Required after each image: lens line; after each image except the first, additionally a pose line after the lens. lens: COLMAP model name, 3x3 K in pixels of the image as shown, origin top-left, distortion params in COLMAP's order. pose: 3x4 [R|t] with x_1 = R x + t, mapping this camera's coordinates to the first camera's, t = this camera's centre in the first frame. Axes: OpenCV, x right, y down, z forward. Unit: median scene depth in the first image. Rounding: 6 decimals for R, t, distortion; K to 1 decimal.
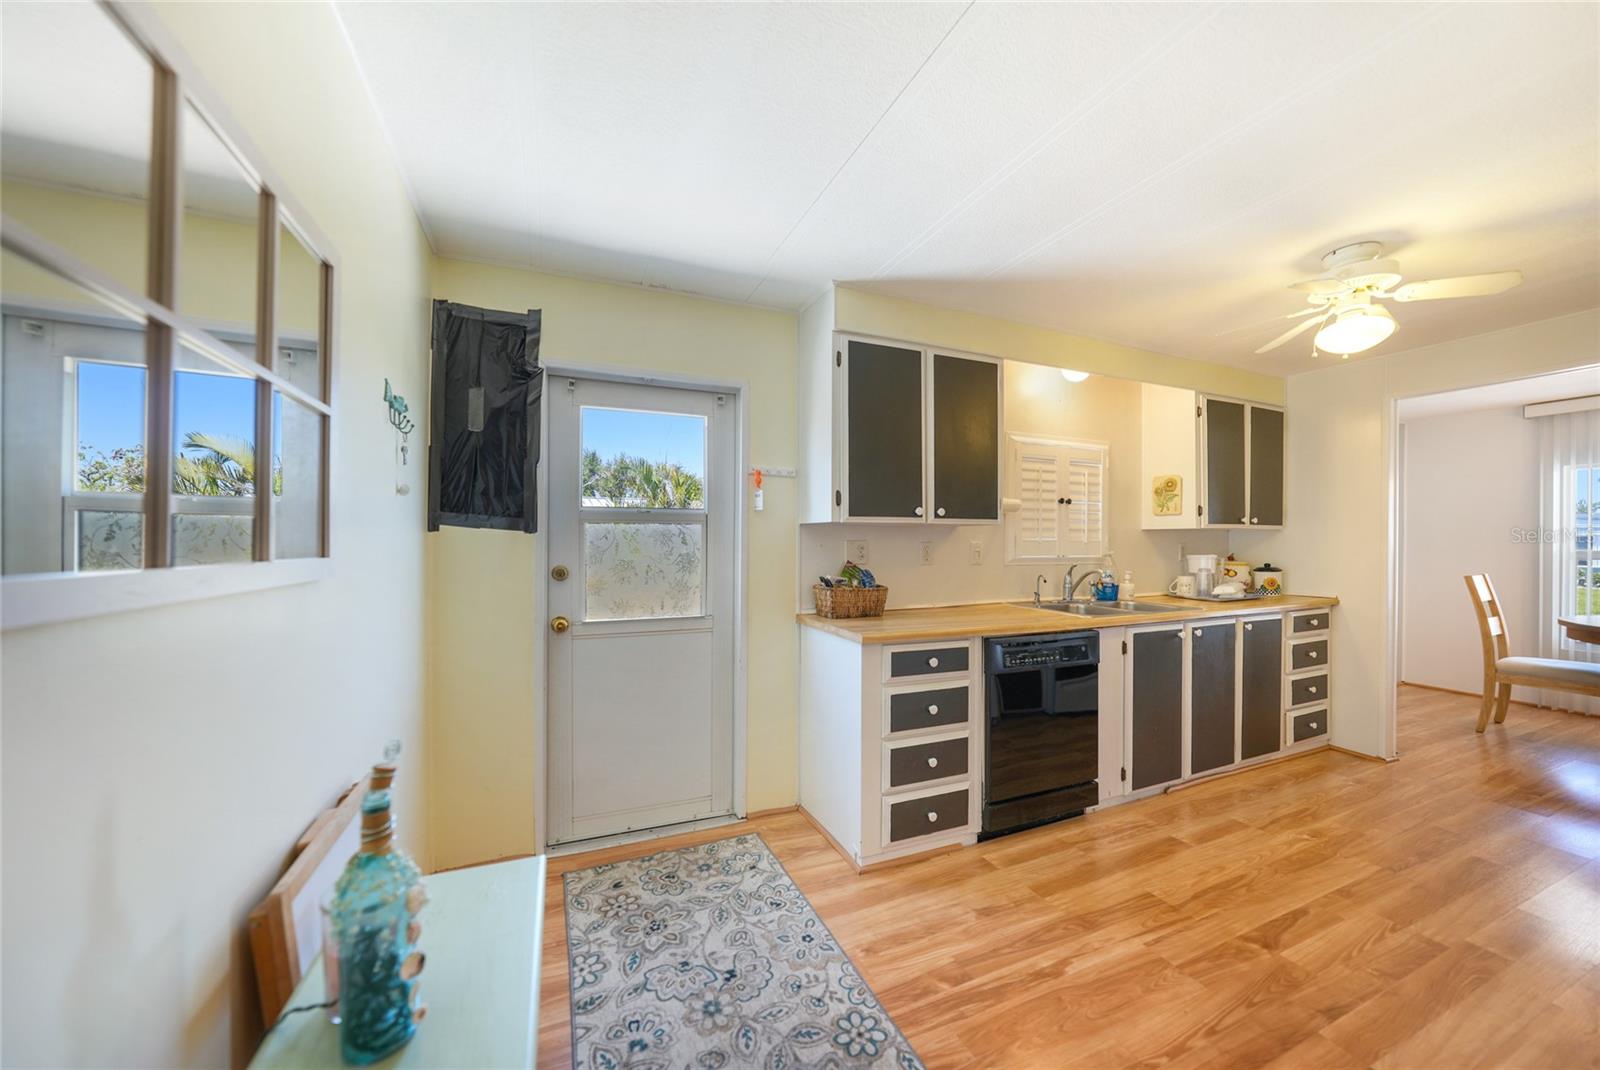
lens RADIAL K [[560.8, 0, 811.5], [0, 560.8, 540.3], [0, 0, 1]] dist [-0.022547, 0.003461]
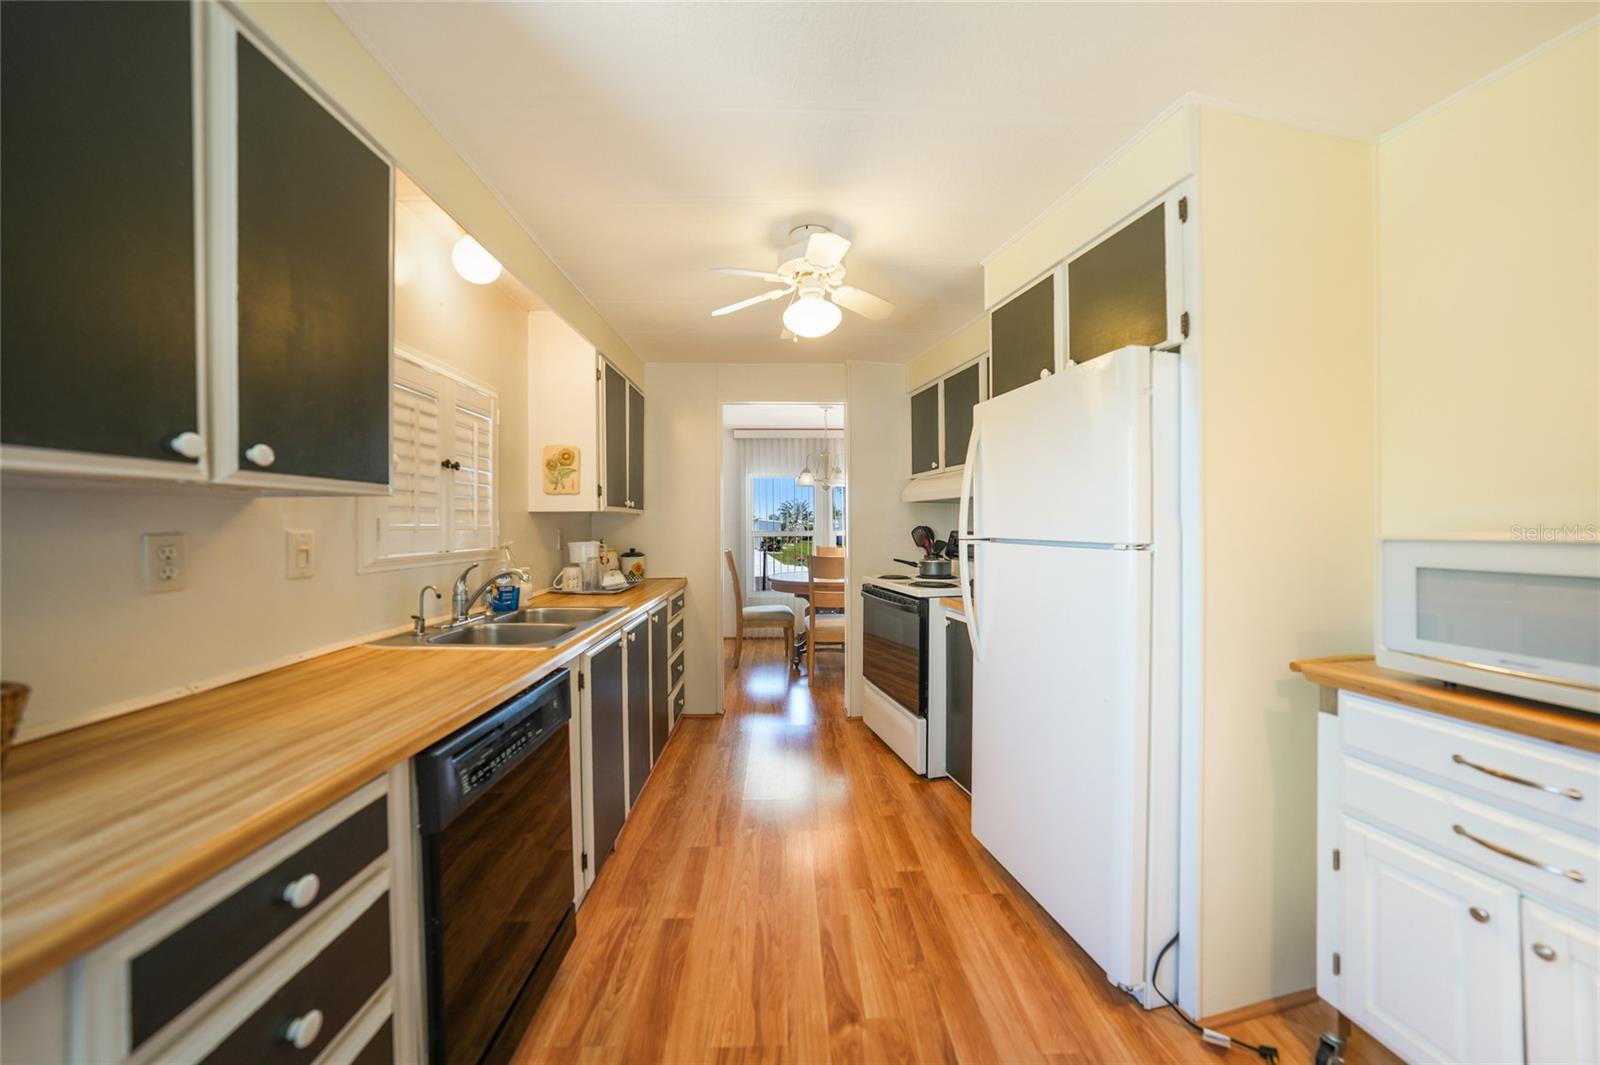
lens RADIAL K [[560.8, 0, 793.7], [0, 560.8, 528.0], [0, 0, 1]] dist [-0.022547, 0.003461]
pose [[0.389463, -0.009909, 0.920989, 0.021007], [0.005089, 0.999950, 0.008606, -0.001756], [-0.921028, 0.001335, 0.389494, 0.390332]]
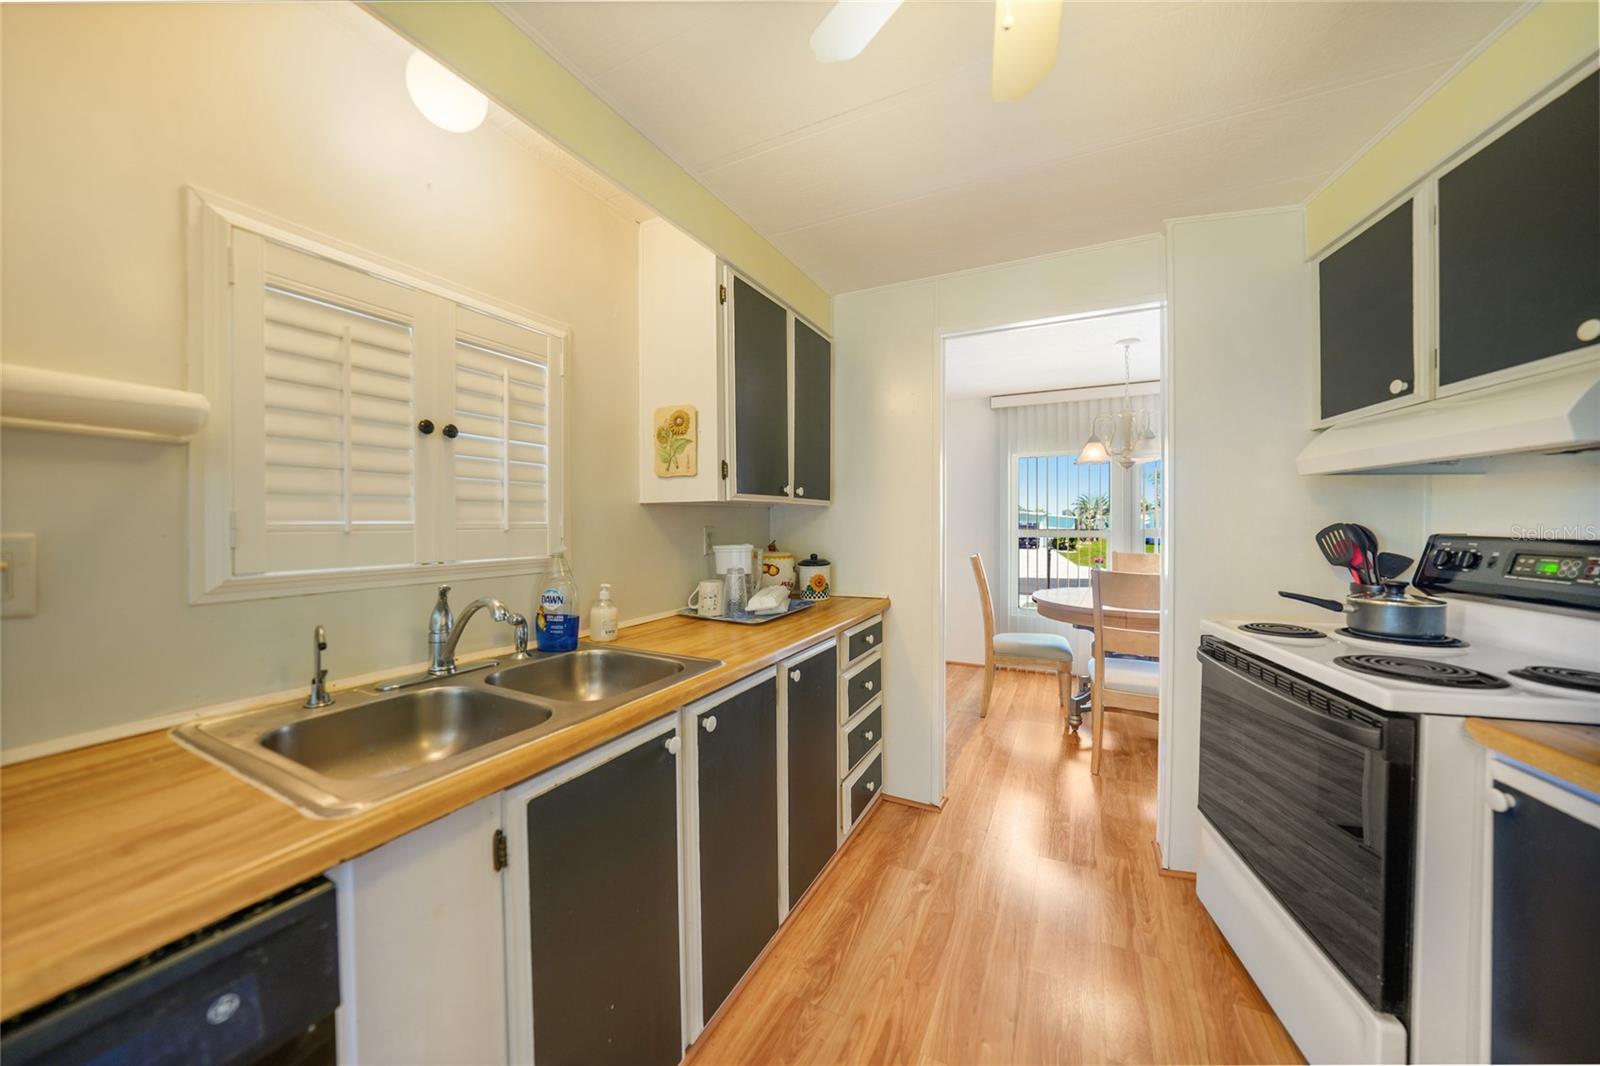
lens RADIAL K [[560.8, 0, 797.5], [0, 560.8, 529.4], [0, 0, 1]] dist [-0.022547, 0.003461]
pose [[0.775018, -0.014806, 0.631766, 0.397788], [0.006637, 0.999861, 0.015292, -0.000971], [-0.631905, -0.007658, 0.775008, 0.512182]]
